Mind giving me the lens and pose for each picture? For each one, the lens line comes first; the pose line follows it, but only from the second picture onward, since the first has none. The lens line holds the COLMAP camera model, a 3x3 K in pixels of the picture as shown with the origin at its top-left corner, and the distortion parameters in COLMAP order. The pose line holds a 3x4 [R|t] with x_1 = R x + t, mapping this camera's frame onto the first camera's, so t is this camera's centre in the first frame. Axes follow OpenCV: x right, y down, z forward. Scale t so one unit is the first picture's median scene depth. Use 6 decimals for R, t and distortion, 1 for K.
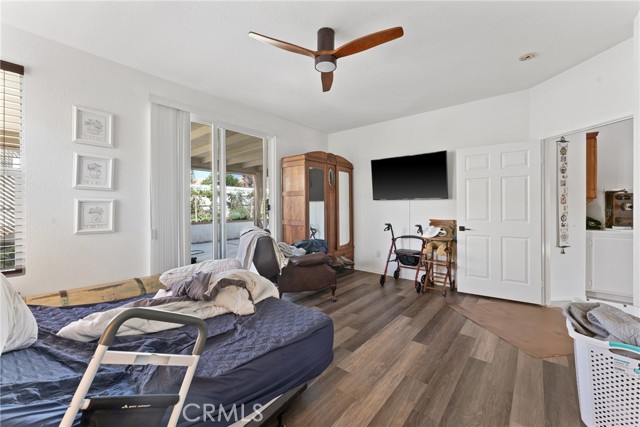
lens RADIAL K [[262.2, 0, 309.2], [0, 262.2, 202.9], [0, 0, 1]] dist [-0.001064, 0.000006]
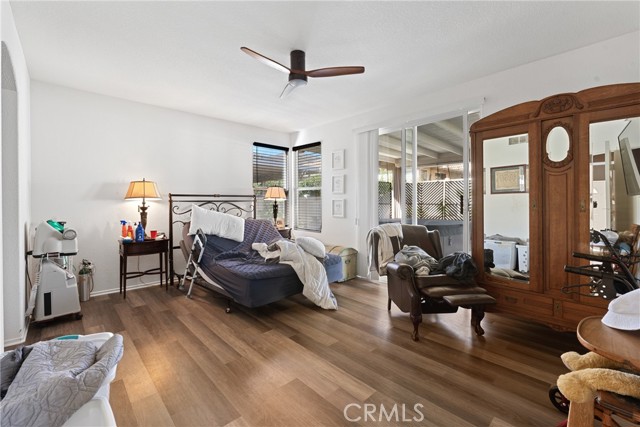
lens RADIAL K [[272.9, 0, 323.3], [0, 272.9, 205.1], [0, 0, 1]] dist [-0.002287, -0.000027]
pose [[-0.094544, 0.013408, -0.995430, 1.045351], [0.011212, 0.999860, 0.012403, 0.002712], [0.995458, -0.009988, -0.094681, 1.027719]]
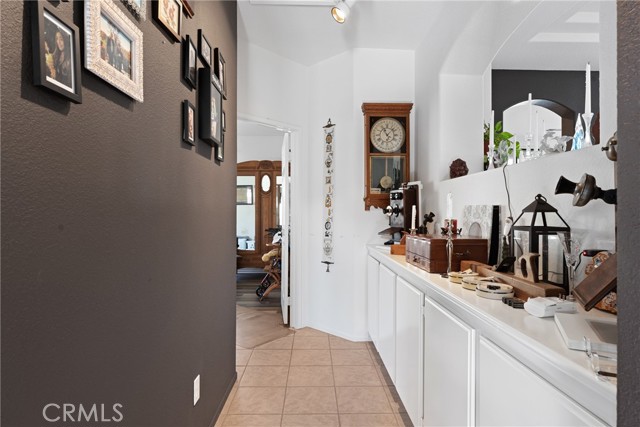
lens RADIAL K [[356.3, 0, 320.9], [0, 356.3, 212.9], [0, 0, 1]] dist [-0.004318, -0.000157]
pose [[0.674591, 0.005862, -0.738169, 2.133803], [-0.004613, 0.999982, 0.003726, 0.021230], [0.738178, 0.000892, 0.674606, 0.341998]]
